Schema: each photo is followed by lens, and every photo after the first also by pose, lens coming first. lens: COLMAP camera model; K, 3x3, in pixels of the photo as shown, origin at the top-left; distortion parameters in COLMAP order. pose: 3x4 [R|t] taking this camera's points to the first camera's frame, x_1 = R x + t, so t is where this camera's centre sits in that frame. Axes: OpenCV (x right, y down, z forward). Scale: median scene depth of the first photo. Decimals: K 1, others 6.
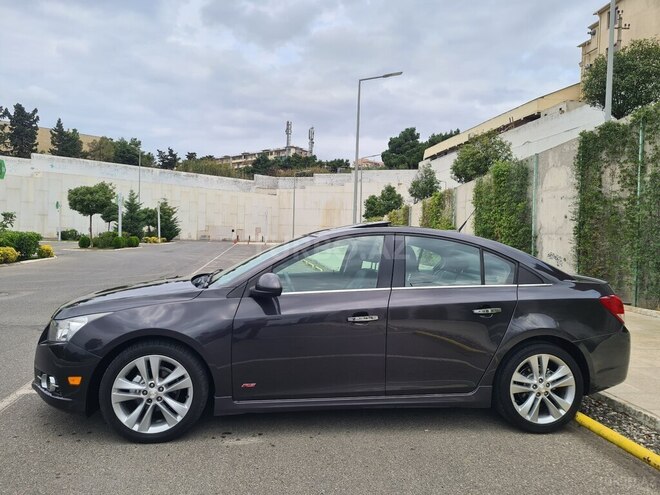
lens RADIAL K [[495.9, 0, 330.0], [0, 495.9, 247.5], [0, 0, 1]] dist [0.026270, -0.006248]
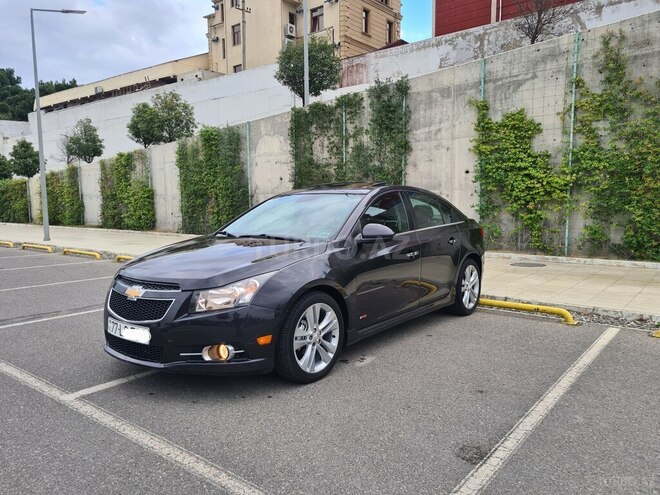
lens RADIAL K [[491.4, 0, 334.2], [0, 491.4, 253.5], [0, 0, 1]] dist [0.055306, -0.023896]
pose [[0.727672, -0.105293, 0.677796, -0.209218], [0.045078, 0.993353, 0.105919, -0.001767], [-0.684442, -0.046520, 0.727581, 0.035010]]
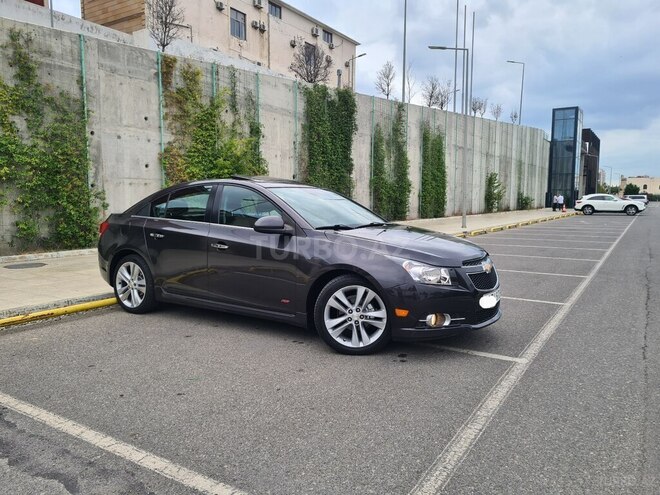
lens RADIAL K [[490.1, 0, 325.8], [0, 490.1, 248.1], [0, 0, 1]] dist [0.058387, -0.031008]
pose [[-0.747620, -0.098984, 0.656709, -0.236303], [-0.006803, 0.989920, 0.141463, -0.012881], [-0.664092, 0.101292, -0.740758, 0.489236]]
